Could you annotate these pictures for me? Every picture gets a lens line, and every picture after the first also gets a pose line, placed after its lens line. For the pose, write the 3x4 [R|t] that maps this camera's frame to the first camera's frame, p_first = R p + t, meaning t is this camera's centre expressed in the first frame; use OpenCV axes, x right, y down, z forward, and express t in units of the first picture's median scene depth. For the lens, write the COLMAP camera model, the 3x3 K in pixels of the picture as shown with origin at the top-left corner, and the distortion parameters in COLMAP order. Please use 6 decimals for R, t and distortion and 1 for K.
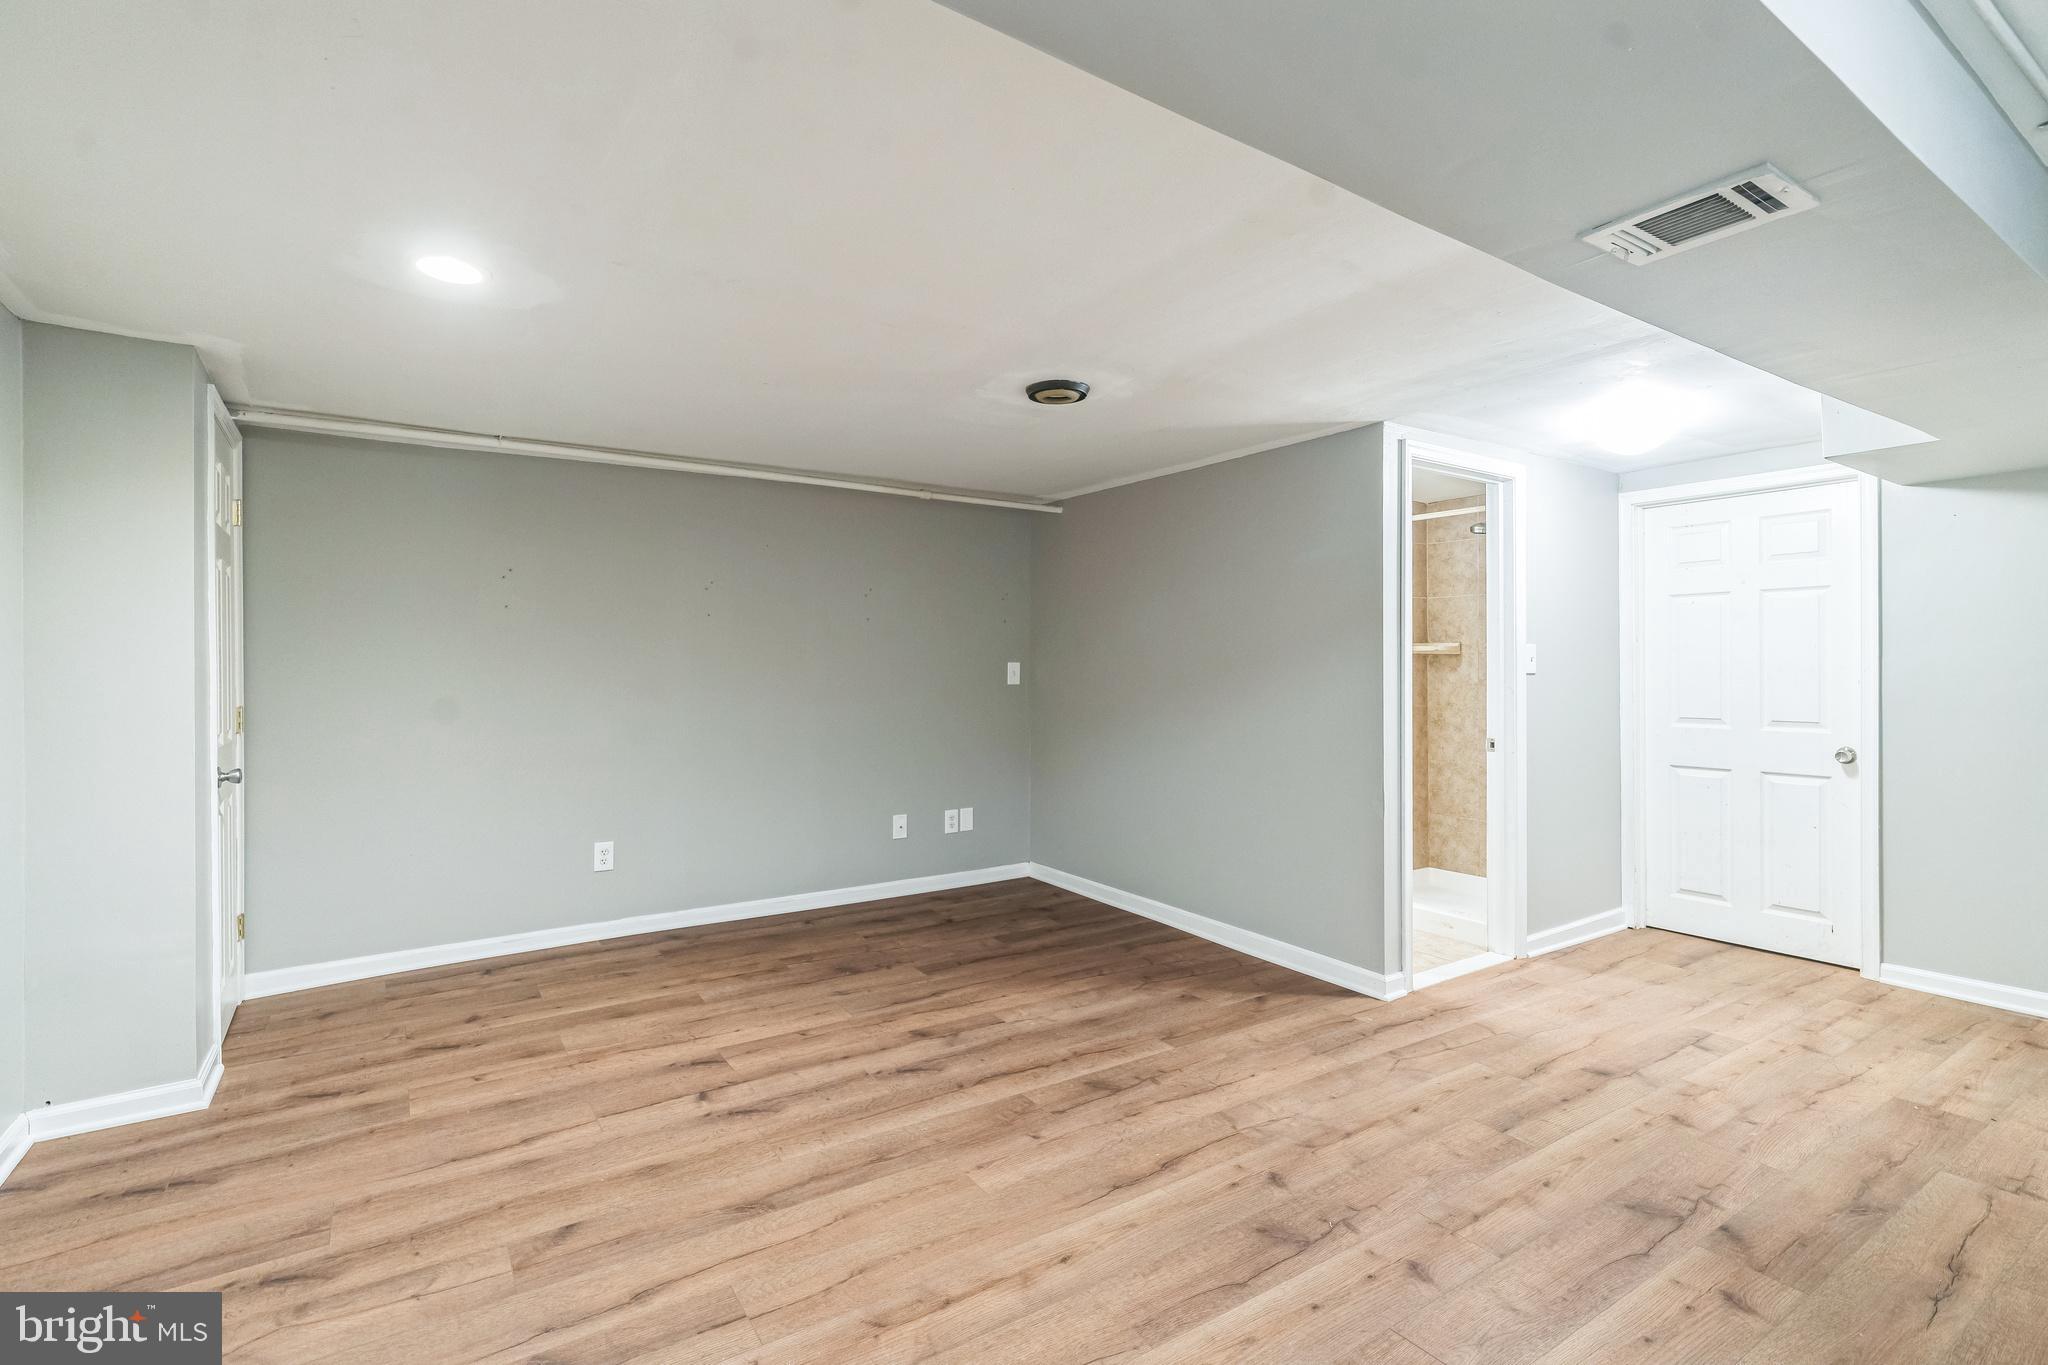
lens RADIAL K [[949.3, 0, 1023.2], [0, 949.3, 665.9], [0, 0, 1]] dist [-0.014686, 0.007981]
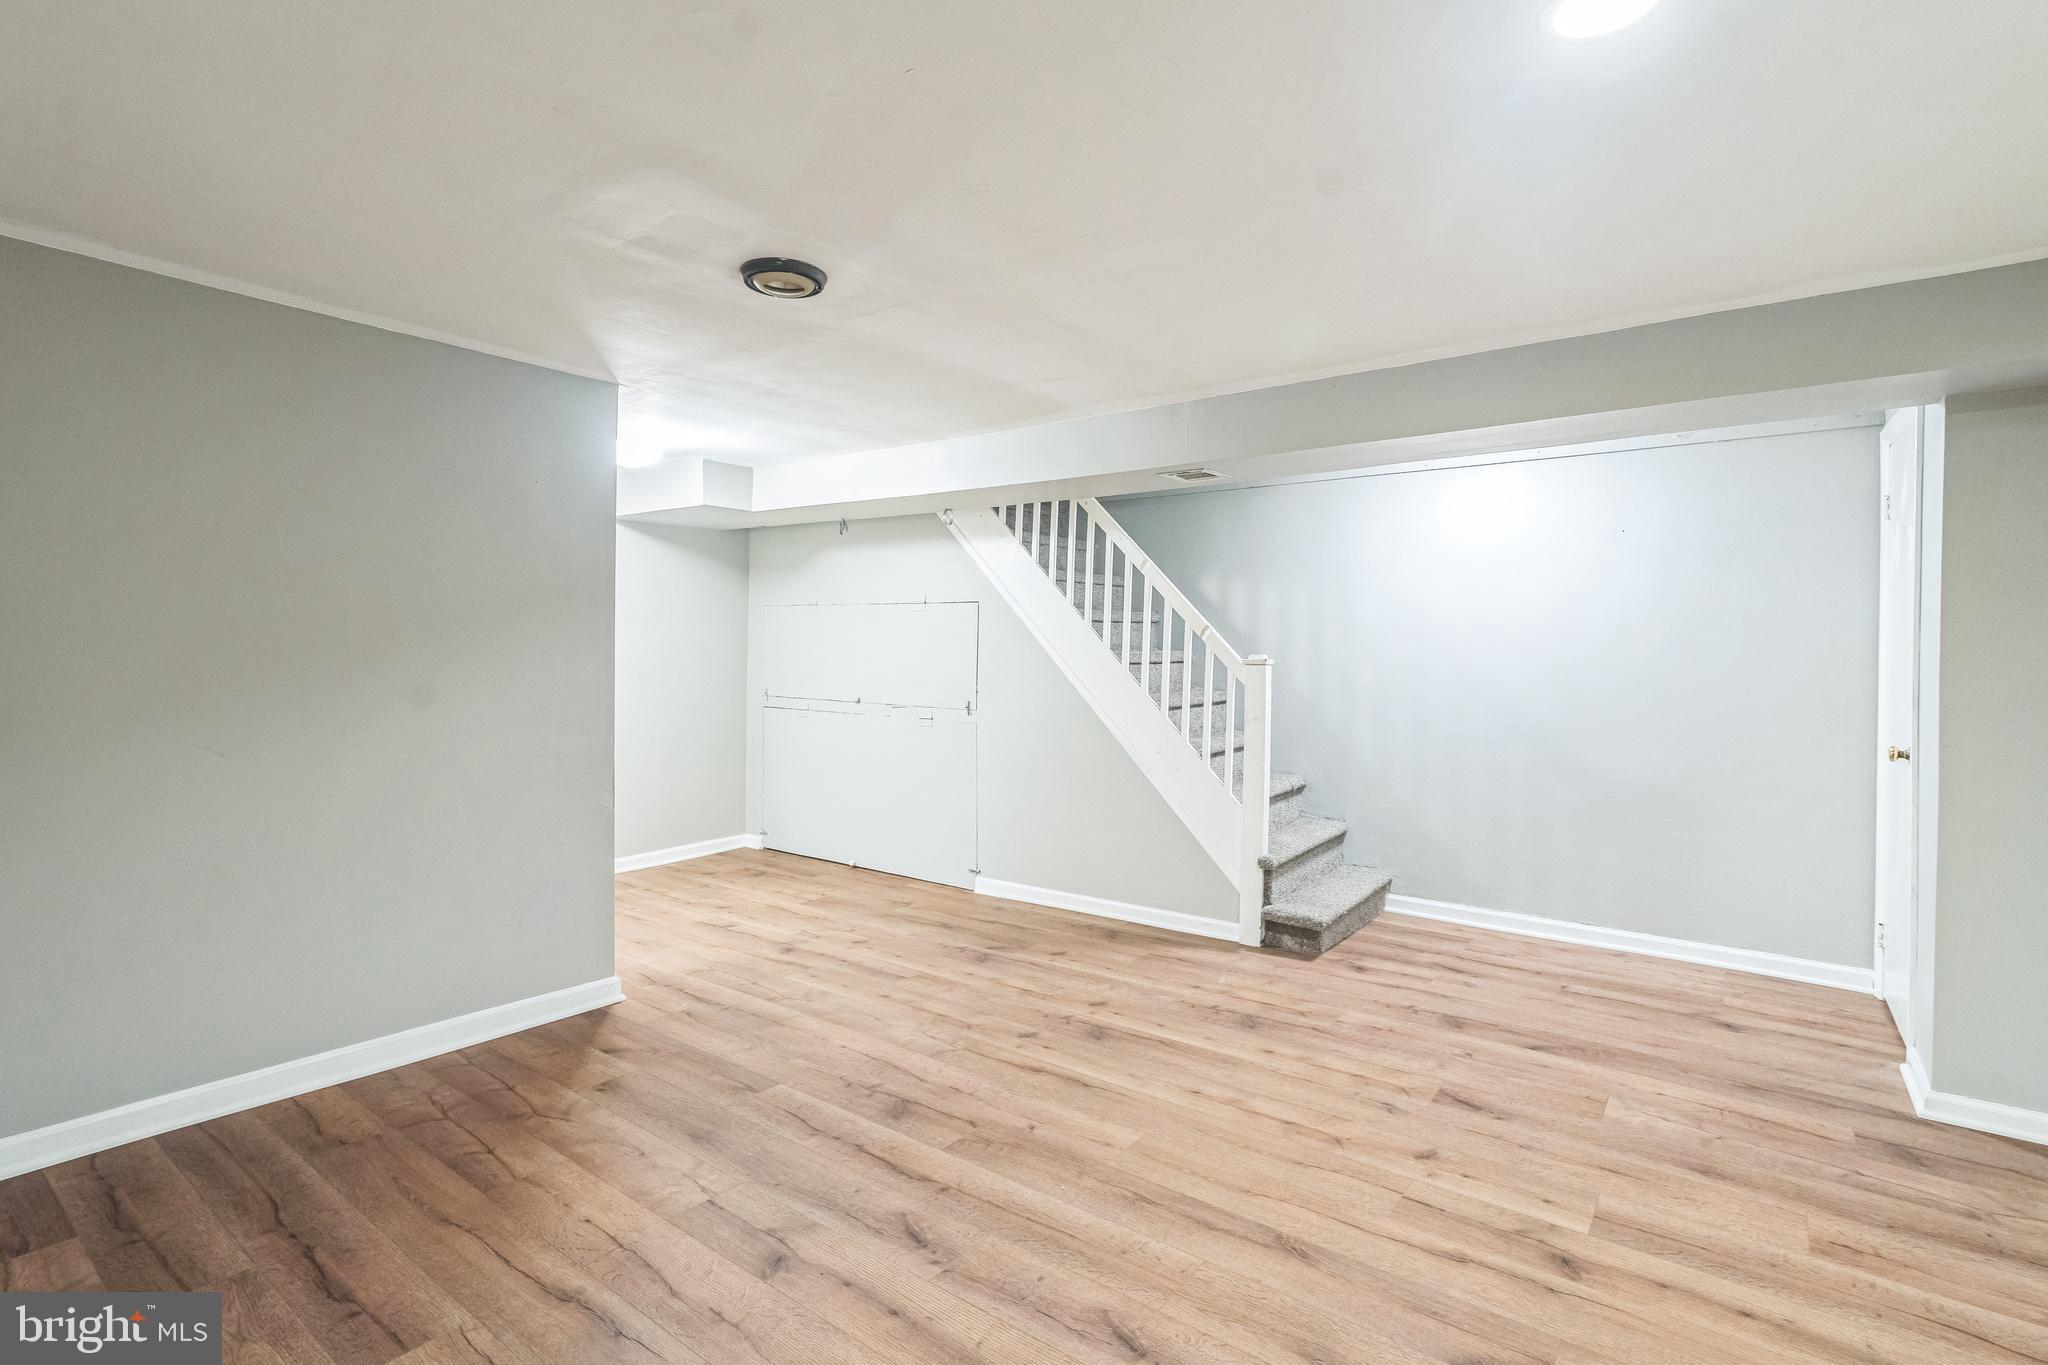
lens RADIAL K [[949.3, 0, 1023.2], [0, 949.3, 665.9], [0, 0, 1]] dist [-0.014686, 0.007981]
pose [[-0.324695, -0.016753, 0.945670, -0.721223], [-0.010194, 0.999847, 0.014213, 0.003926], [-0.945764, -0.005025, -0.324817, 1.060100]]
